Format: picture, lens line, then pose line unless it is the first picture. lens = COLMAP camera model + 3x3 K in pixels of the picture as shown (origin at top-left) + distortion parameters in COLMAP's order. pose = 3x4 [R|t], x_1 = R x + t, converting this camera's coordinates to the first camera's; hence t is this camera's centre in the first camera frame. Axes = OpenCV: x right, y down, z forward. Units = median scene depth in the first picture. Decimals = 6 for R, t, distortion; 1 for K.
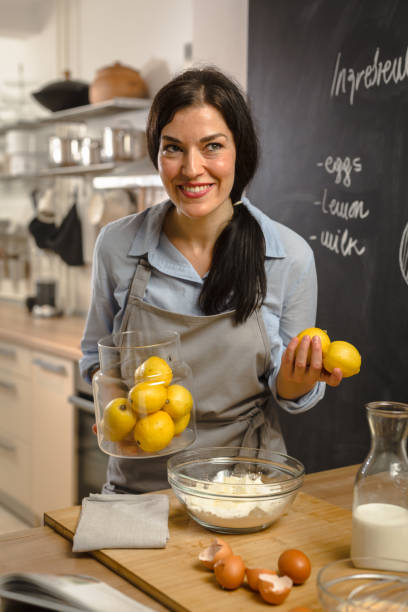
lens RADIAL K [[863.1, 0, 204.8], [0, 863.1, 306.1], [0, 0, 1]] dist [0.000887, 0.000000]
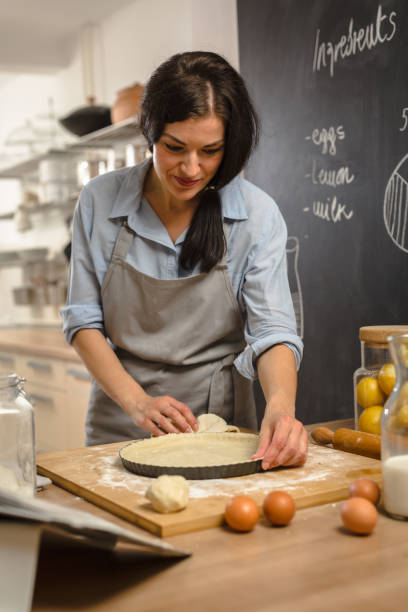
lens RADIAL K [[863.1, 0, 202.3], [0, 863.1, 307.5], [0, 0, 1]] dist [0.000887, 0.000000]
pose [[0.995844, -0.054588, -0.072898, 0.072212], [0.050686, 0.997235, -0.054349, 0.089538], [0.075663, 0.050428, 0.995857, -0.032282]]
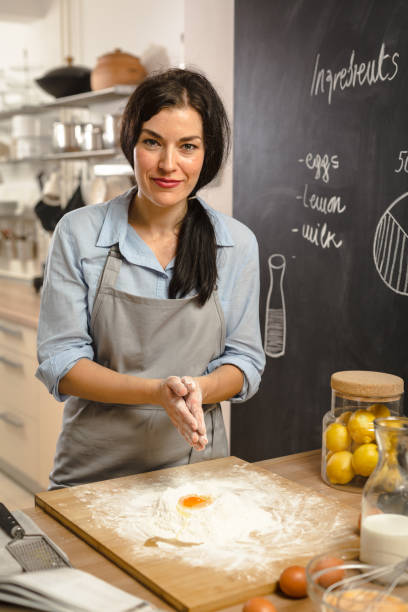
lens RADIAL K [[863.1, 0, 204.3], [0, 863.1, 304.0], [0, 0, 1]] dist [0.000887, 0.000000]
pose [[0.999805, -0.005413, -0.018970, 0.035181], [0.006027, 0.999454, 0.032474, -0.024954], [0.018783, -0.032582, 0.999293, -0.055513]]
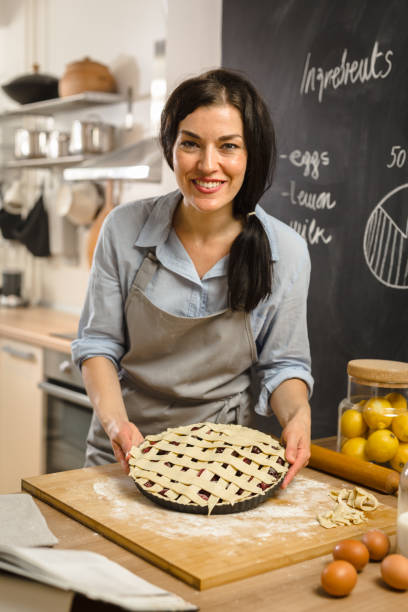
lens RADIAL K [[863.1, 0, 203.9], [0, 863.1, 305.9], [0, 0, 1]] dist [0.000887, 0.000000]
pose [[0.998547, 0.009430, 0.053050, -0.026067], [-0.009503, 0.999954, 0.001134, 0.017603], [-0.053037, -0.001636, 0.998591, -0.053610]]
